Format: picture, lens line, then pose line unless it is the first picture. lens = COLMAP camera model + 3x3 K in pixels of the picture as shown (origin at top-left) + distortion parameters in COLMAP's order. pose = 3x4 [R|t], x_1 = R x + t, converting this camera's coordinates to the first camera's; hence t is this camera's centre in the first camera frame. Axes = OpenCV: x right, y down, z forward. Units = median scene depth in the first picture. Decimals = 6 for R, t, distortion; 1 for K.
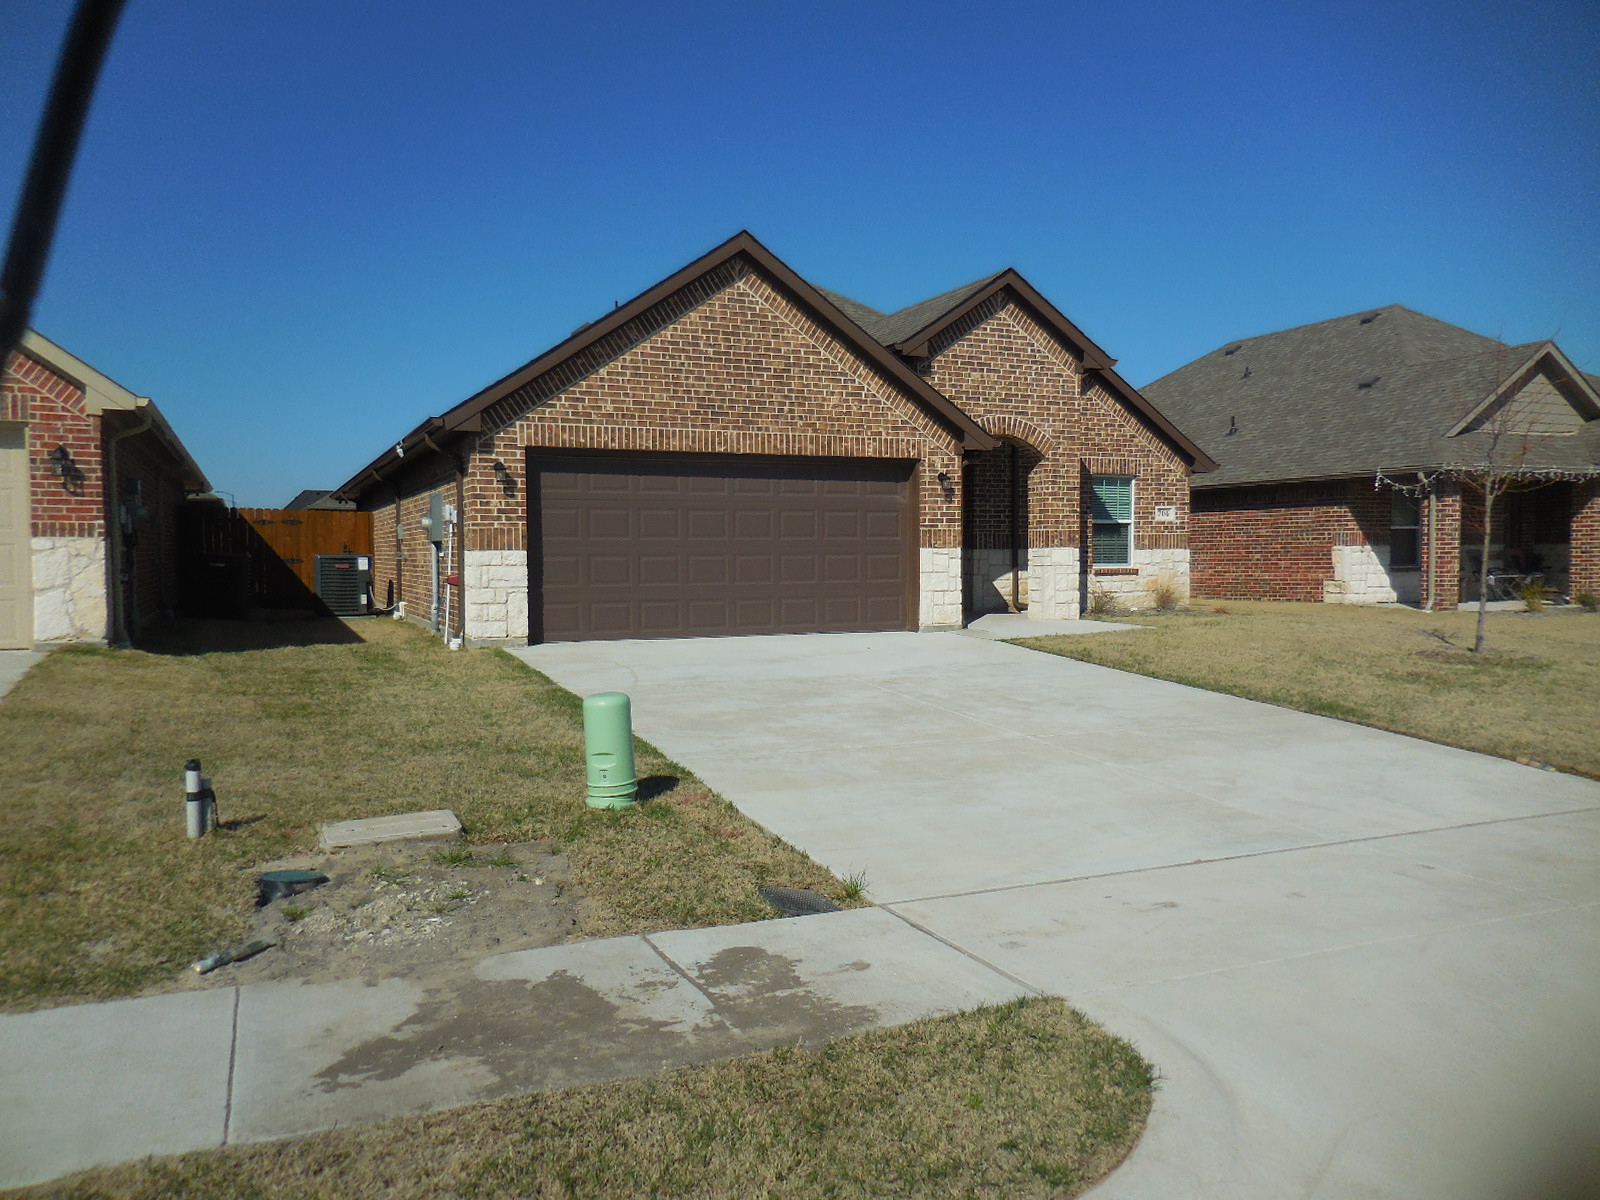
lens RADIAL K [[1209.6, 0, 800.0], [0, 1209.6, 600.0], [0, 0, 1]] dist [-0.001854, -0.003841]
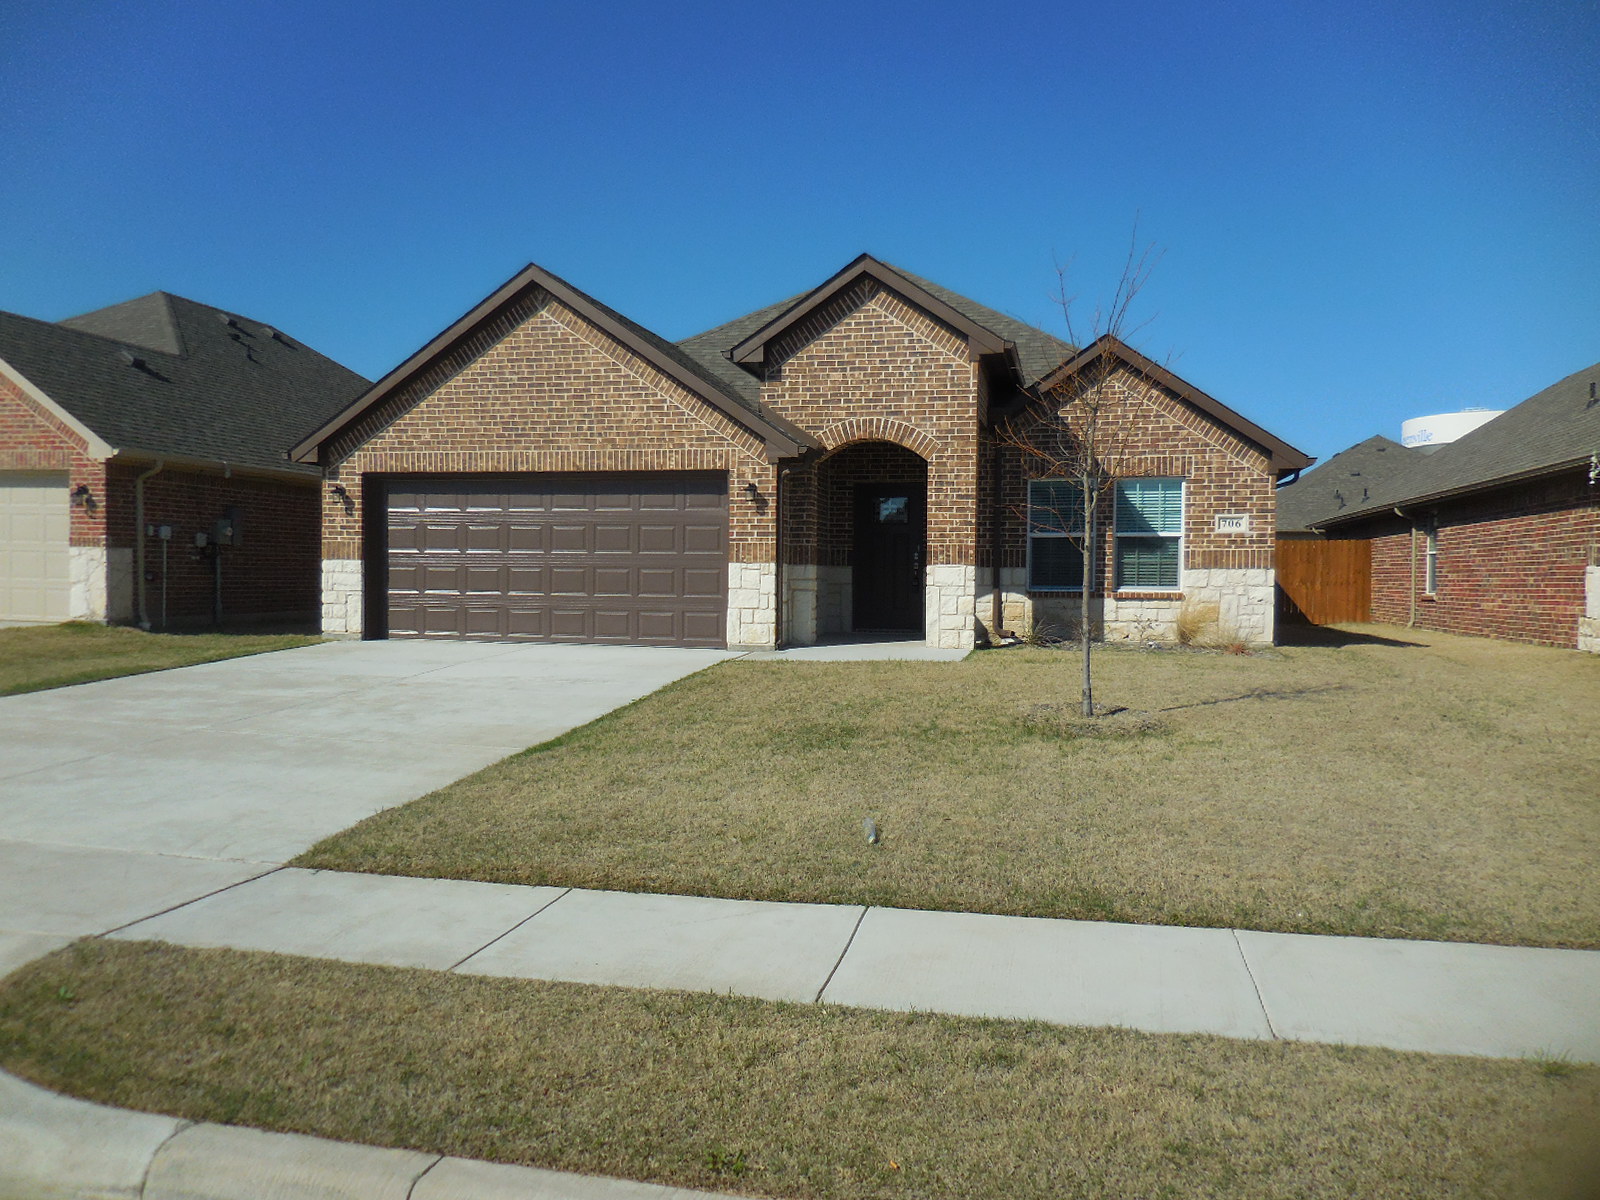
lens RADIAL K [[1209.6, 0, 800.0], [0, 1209.6, 600.0], [0, 0, 1]] dist [-0.001854, -0.003841]
pose [[0.795759, 0.030340, -0.604853, 0.762081], [-0.037308, 0.999303, 0.001043, -0.017476], [0.604463, 0.021736, 0.796336, 0.286743]]
